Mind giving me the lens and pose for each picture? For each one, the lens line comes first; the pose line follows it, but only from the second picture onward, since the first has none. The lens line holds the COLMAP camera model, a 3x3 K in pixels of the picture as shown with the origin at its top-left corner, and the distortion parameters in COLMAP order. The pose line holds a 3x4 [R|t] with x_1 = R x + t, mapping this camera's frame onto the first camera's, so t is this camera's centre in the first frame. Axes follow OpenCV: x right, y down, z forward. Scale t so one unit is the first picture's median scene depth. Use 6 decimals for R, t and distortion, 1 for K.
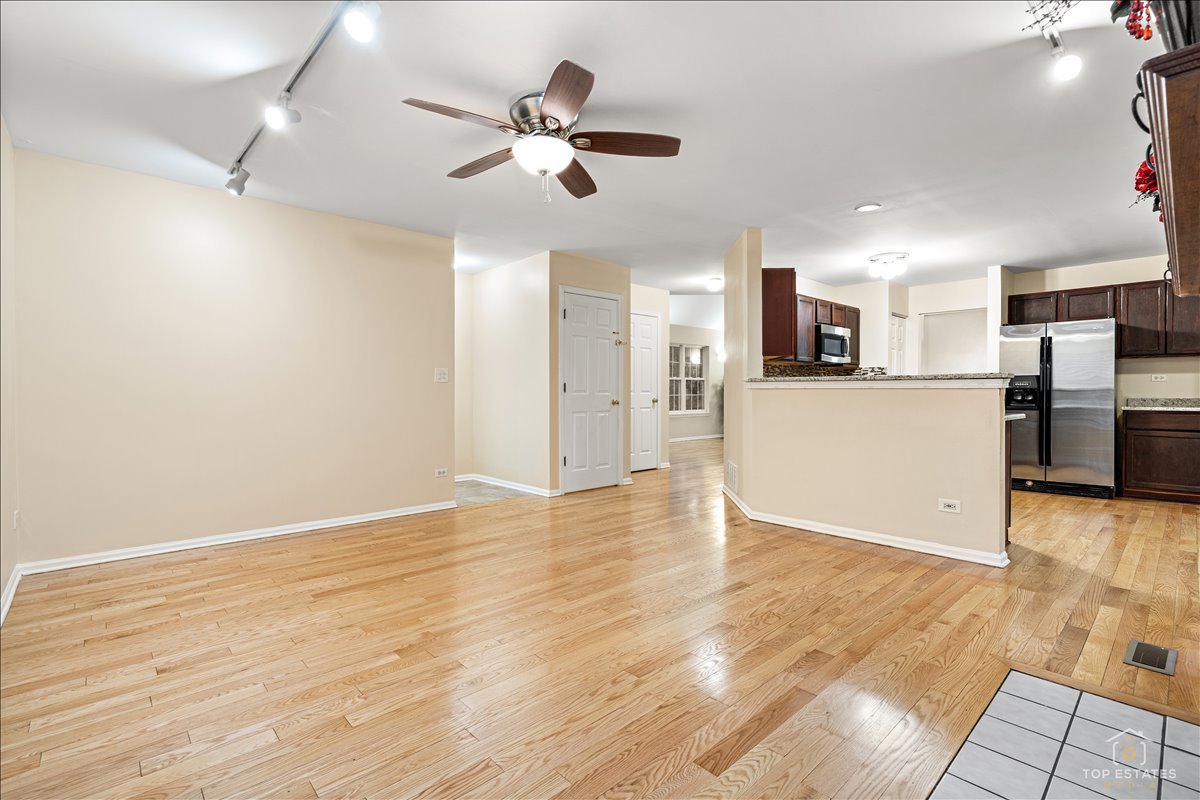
lens RADIAL K [[550.5, 0, 598.9], [0, 550.5, 397.6], [0, 0, 1]] dist [-0.009343, 0.000663]
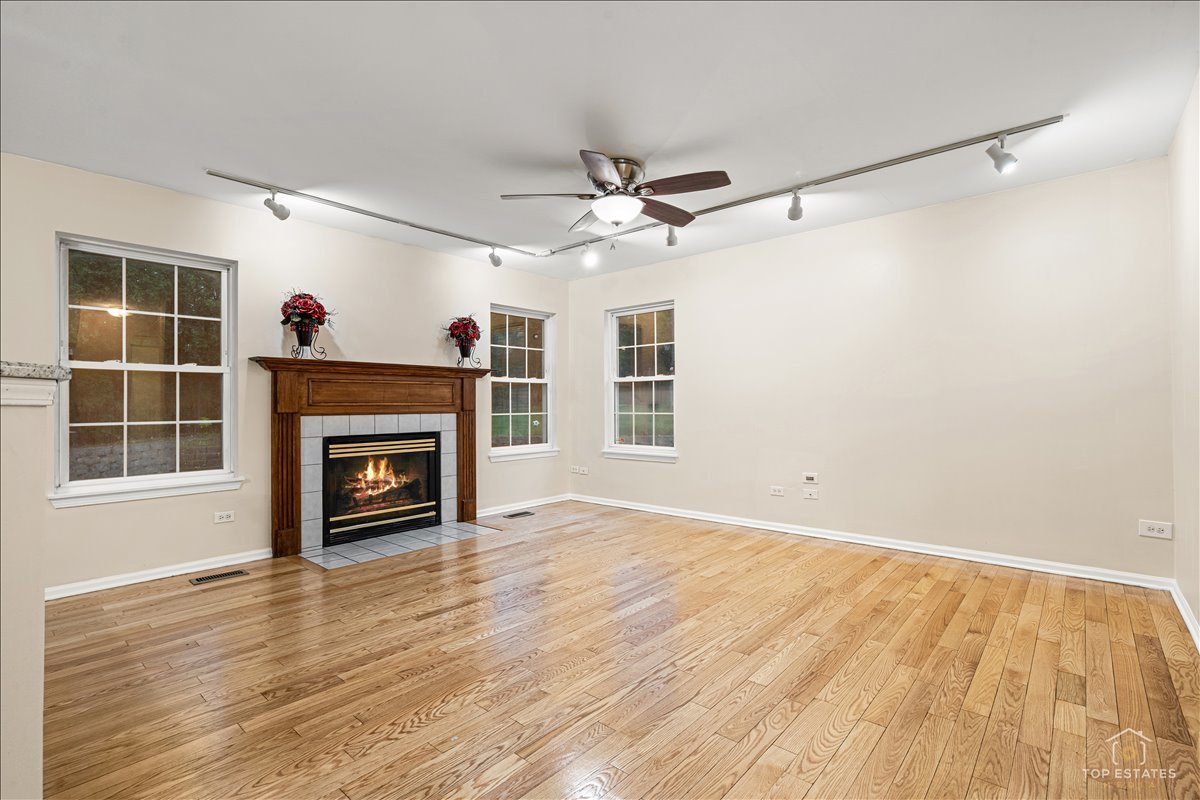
lens RADIAL K [[550.5, 0, 604.2], [0, 550.5, 394.0], [0, 0, 1]] dist [-0.009343, 0.000663]
pose [[-0.993700, 0.005610, -0.111931, 0.060689], [0.006242, 0.999966, -0.005304, -0.030664], [0.111898, -0.005969, -0.993702, 2.090193]]
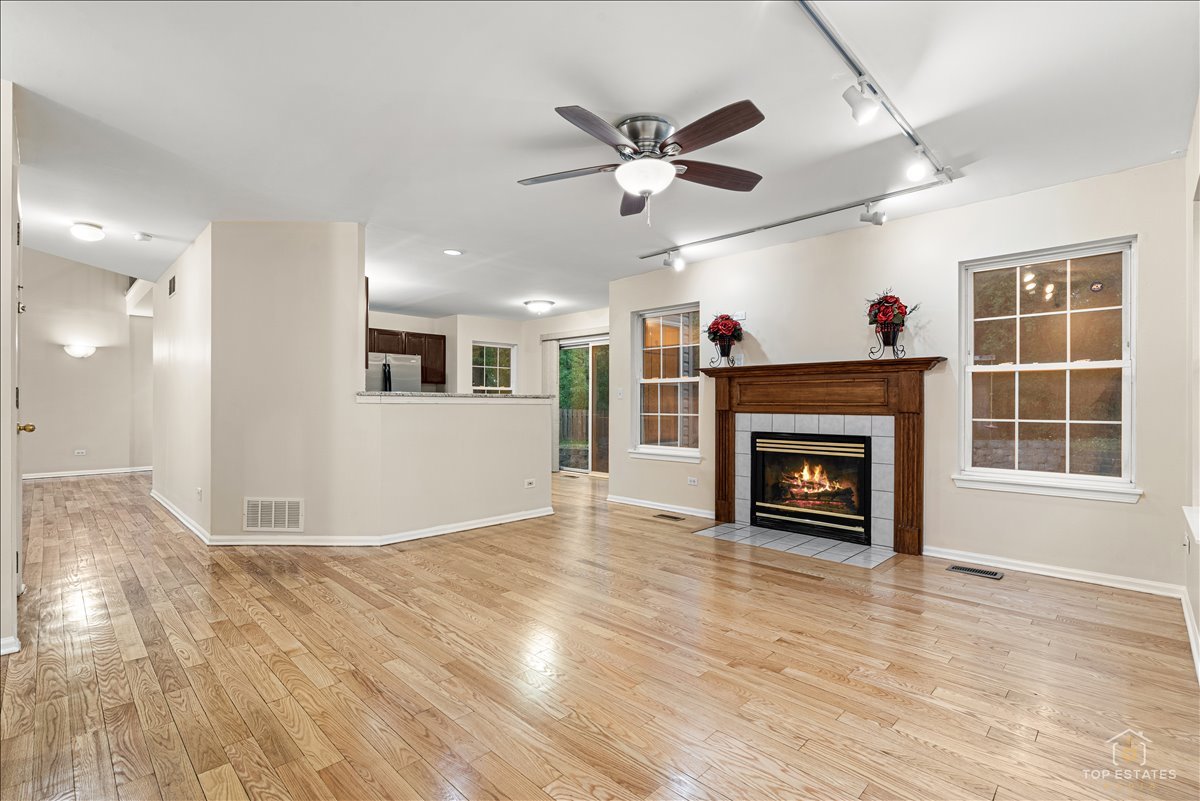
lens RADIAL K [[550.5, 0, 609.8], [0, 550.5, 406.1], [0, 0, 1]] dist [-0.009343, 0.000663]
pose [[-0.058999, -0.003354, 0.998252, -1.066999], [0.009512, 0.999947, 0.003922, -0.019173], [-0.998213, 0.009727, -0.058964, 1.080319]]
